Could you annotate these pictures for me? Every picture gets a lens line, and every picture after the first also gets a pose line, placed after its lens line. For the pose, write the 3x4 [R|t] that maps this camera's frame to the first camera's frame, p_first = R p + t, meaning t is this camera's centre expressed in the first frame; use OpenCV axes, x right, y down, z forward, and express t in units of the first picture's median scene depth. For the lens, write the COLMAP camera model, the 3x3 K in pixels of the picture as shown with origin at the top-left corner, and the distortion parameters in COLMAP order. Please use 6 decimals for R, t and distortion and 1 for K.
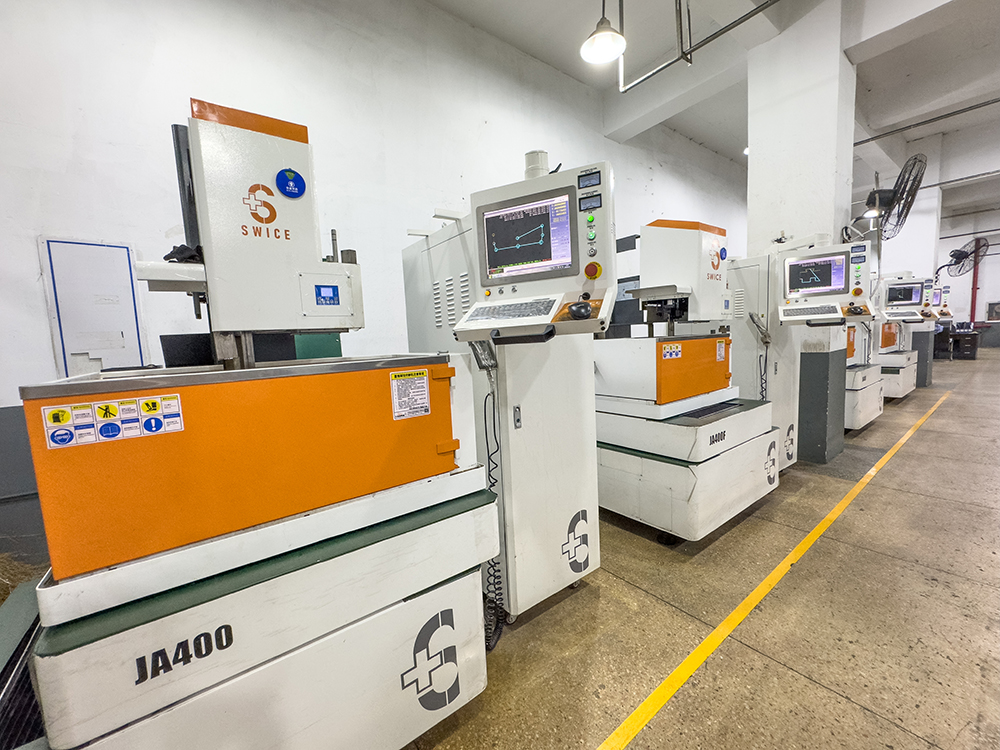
lens RADIAL K [[397.2, 0, 495.2], [0, 397.2, 372.3], [0, 0, 1]] dist [-0.002675, 0.000546]
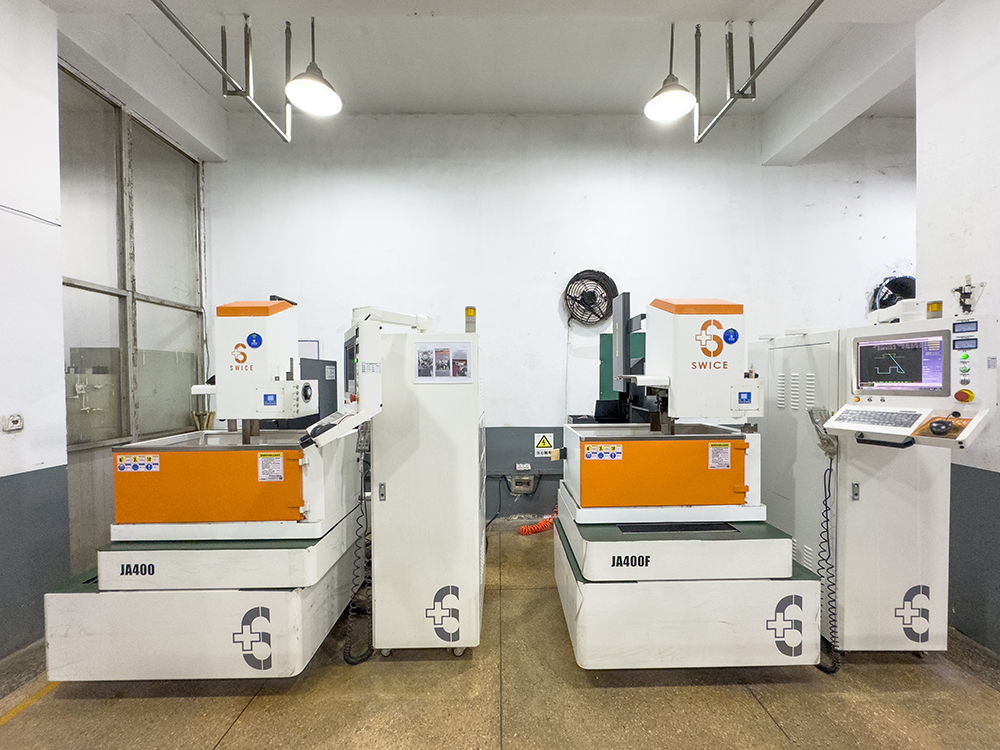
lens RADIAL K [[397.2, 0, 502.1], [0, 397.2, 379.1], [0, 0, 1]] dist [-0.002675, 0.000546]
pose [[0.810082, 0.044069, -0.584657, 1.086135], [-0.080506, 0.996087, -0.036465, -0.233813], [0.580763, 0.076609, 0.810460, 0.137556]]
